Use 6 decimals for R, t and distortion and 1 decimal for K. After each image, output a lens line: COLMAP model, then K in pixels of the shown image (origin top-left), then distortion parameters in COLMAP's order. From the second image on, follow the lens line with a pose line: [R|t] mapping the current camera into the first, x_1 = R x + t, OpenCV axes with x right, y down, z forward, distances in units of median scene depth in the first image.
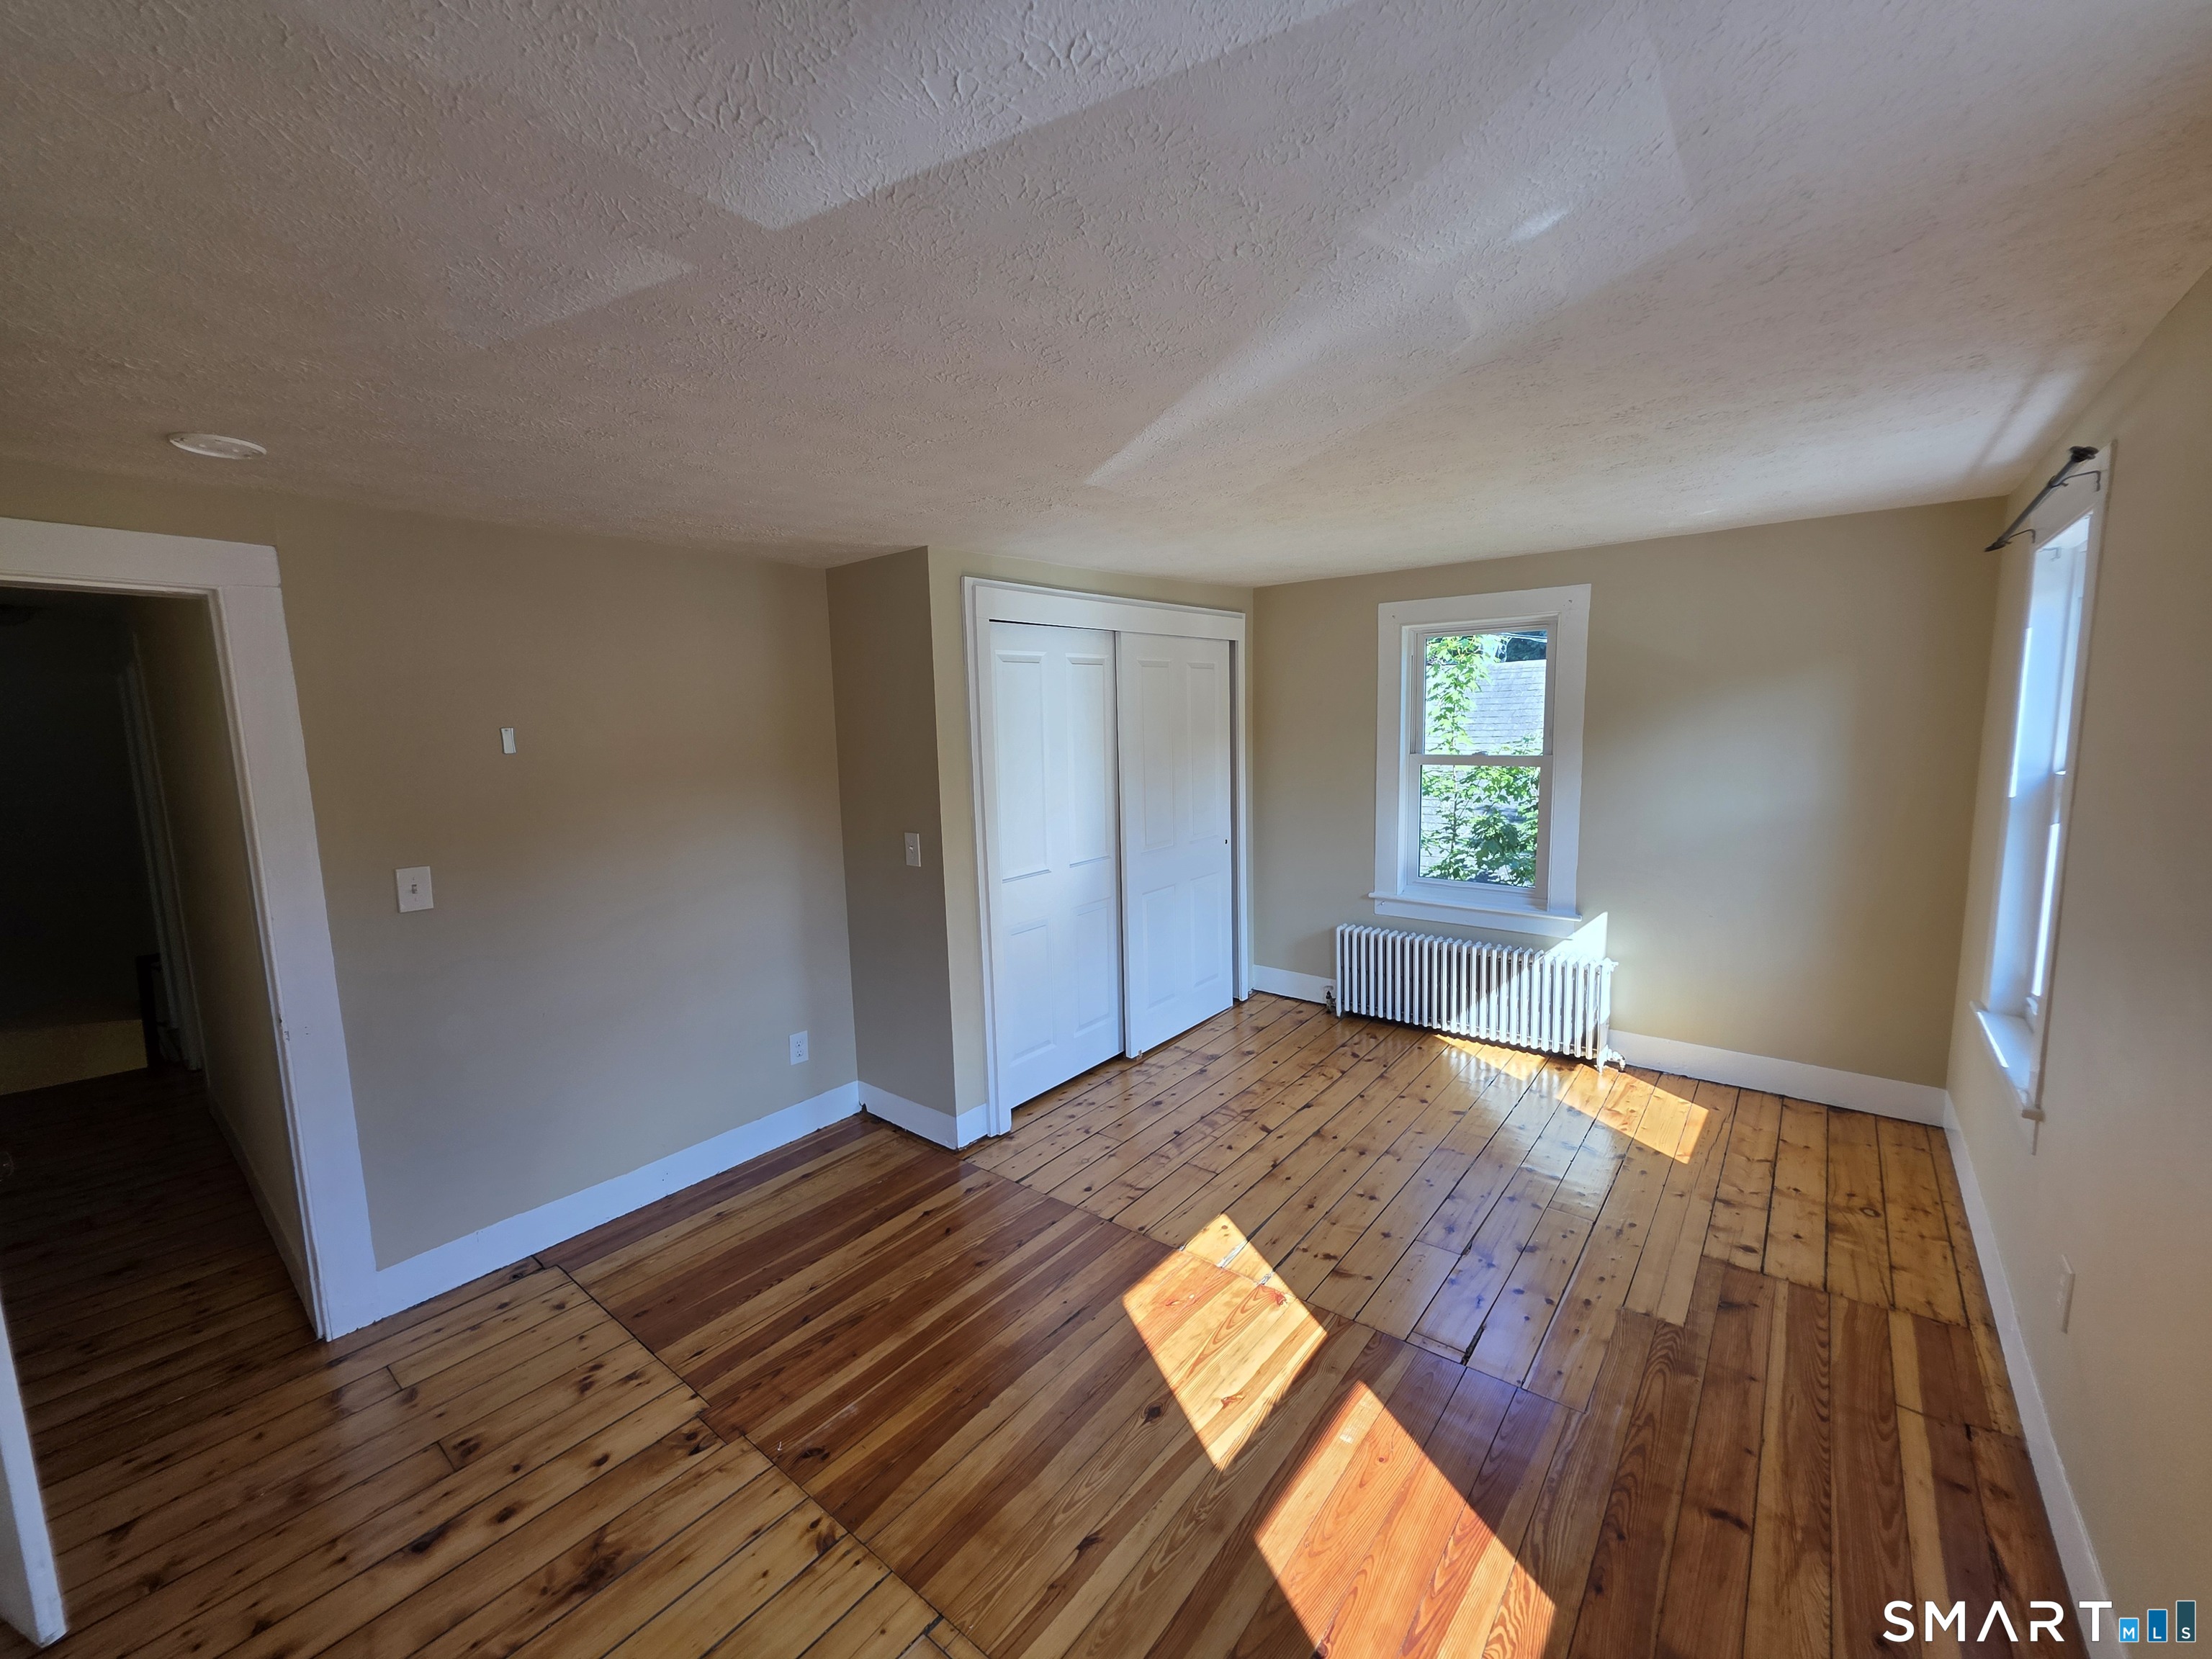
lens RADIAL K [[885.2, 0, 1103.6], [0, 885.2, 825.5], [0, 0, 1]] dist [-0.001880, -0.000357]
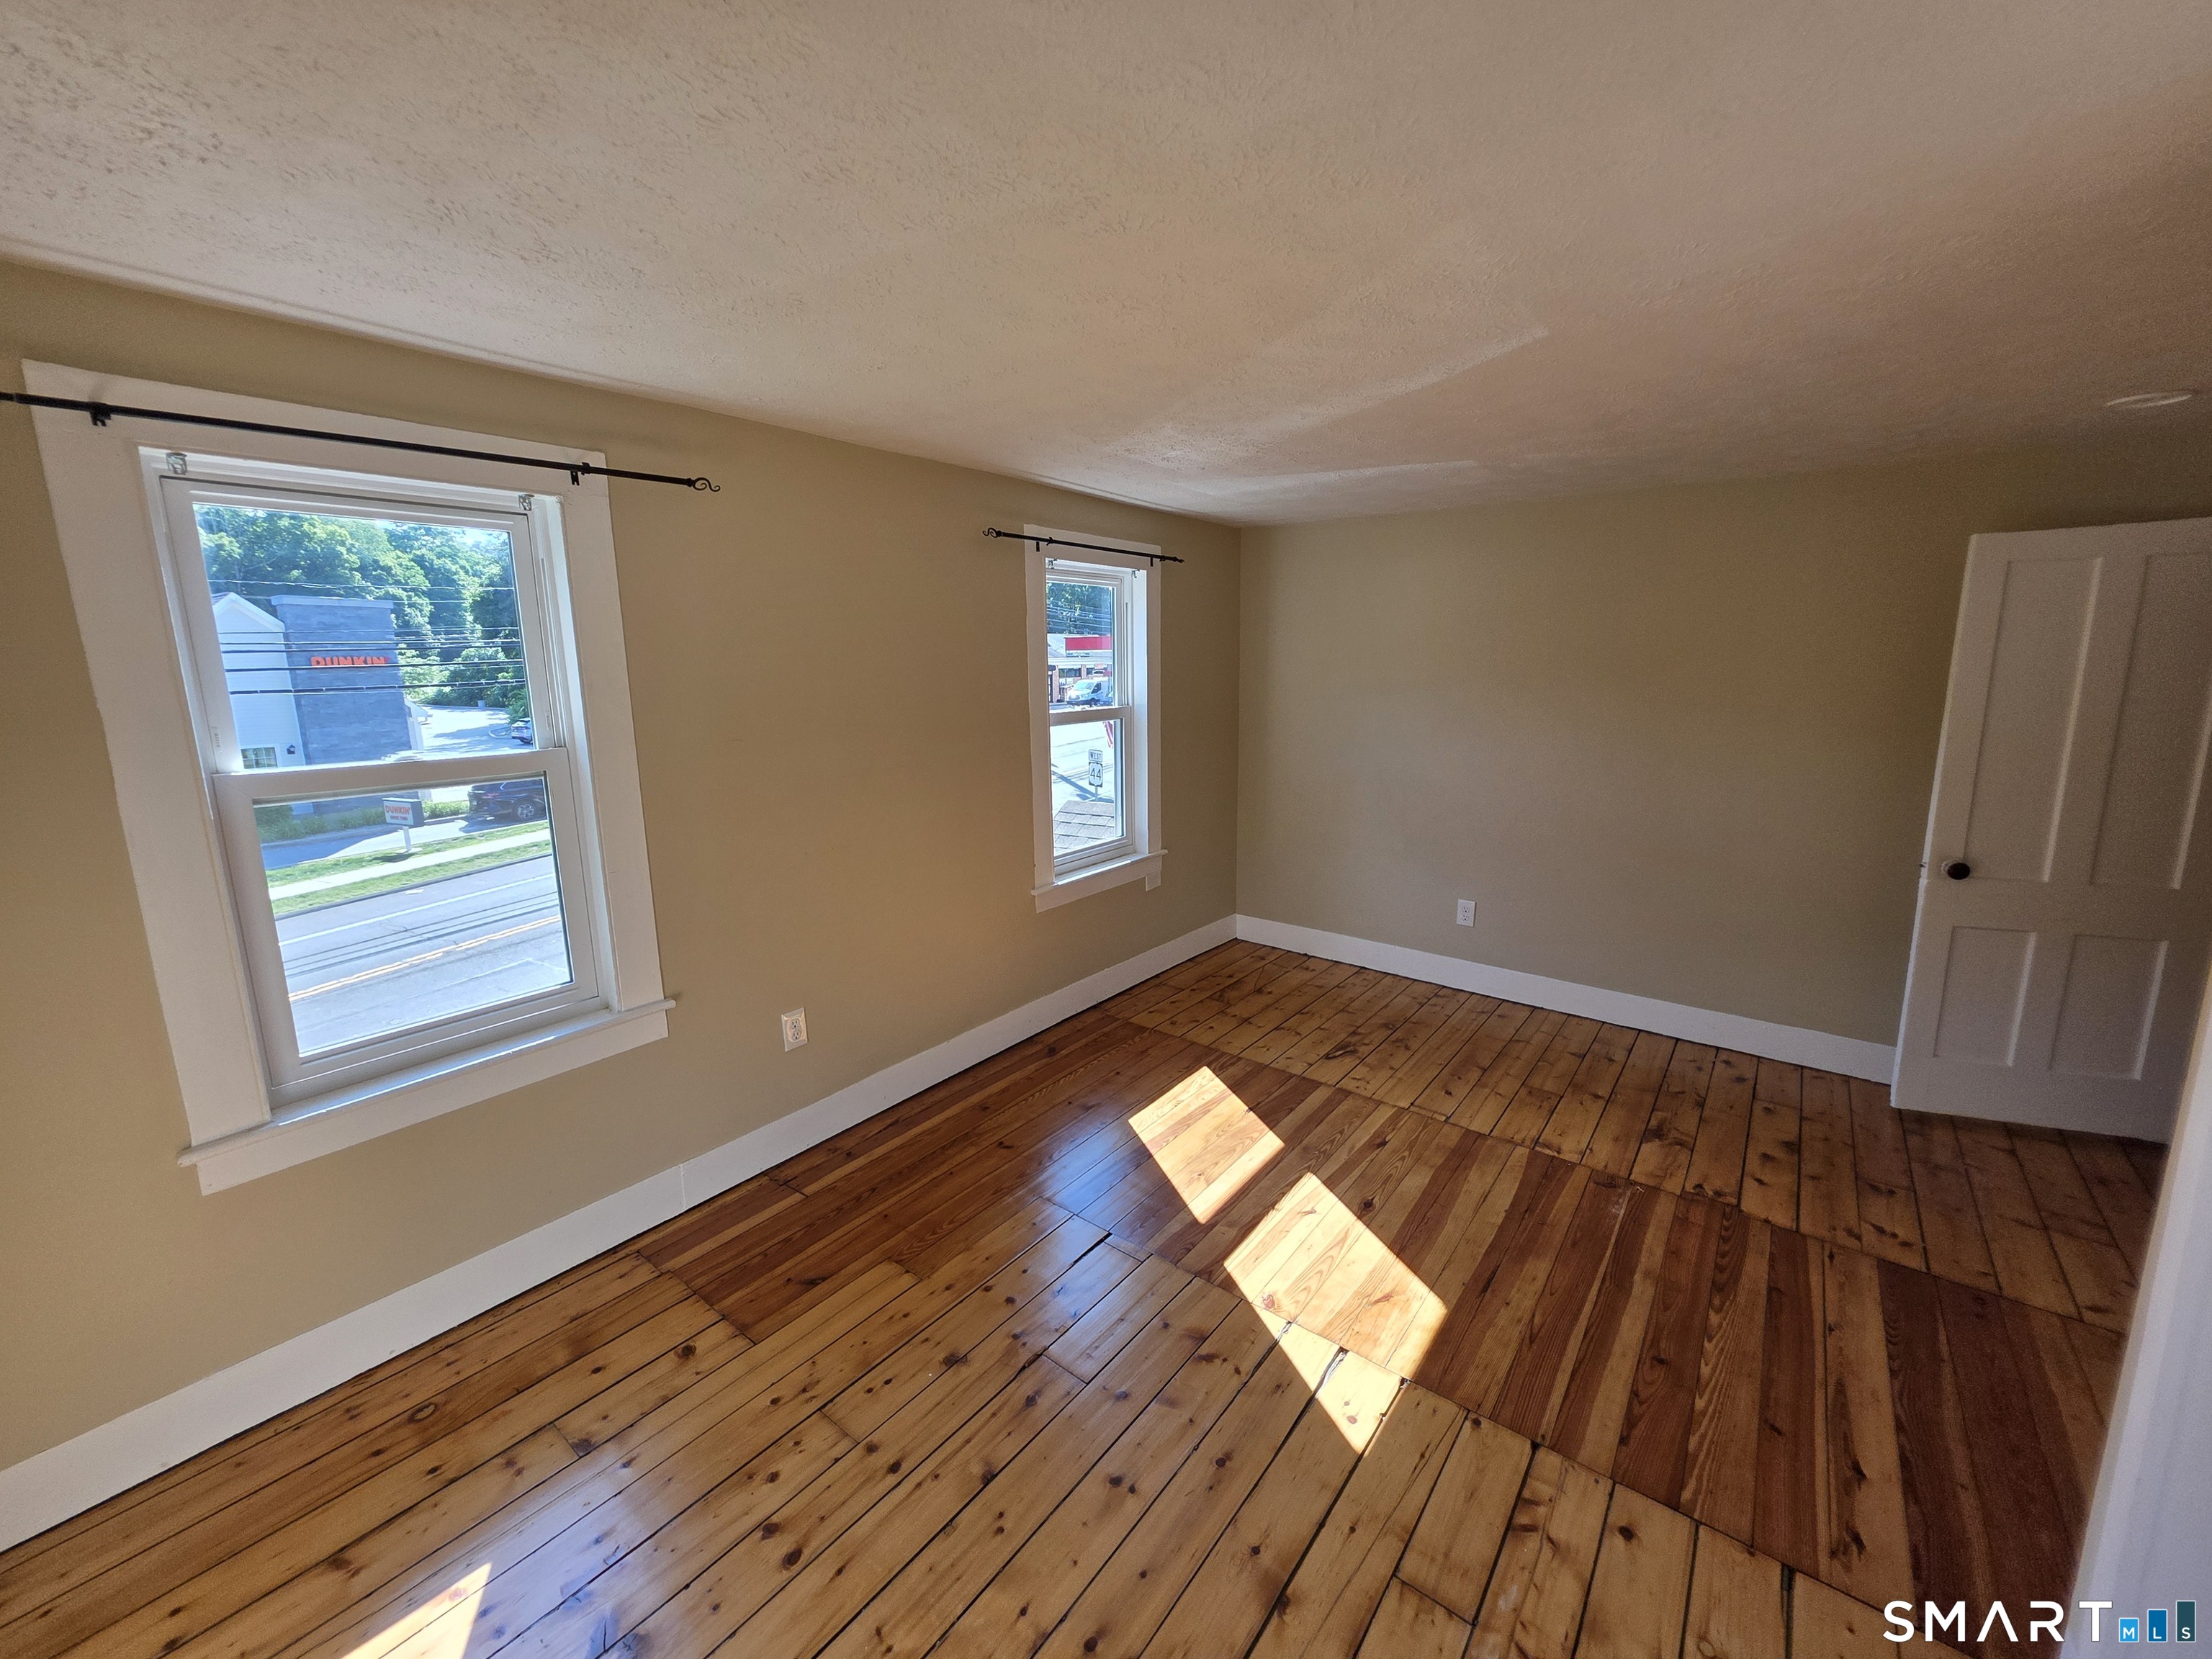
lens RADIAL K [[885.2, 0, 1107.9], [0, 885.2, 824.0], [0, 0, 1]] dist [-0.001880, -0.000357]
pose [[-0.999039, 0.042112, -0.012183, 0.375264], [0.036530, 0.953329, 0.299717, -0.223571], [0.024236, 0.298984, -0.953950, 1.808992]]
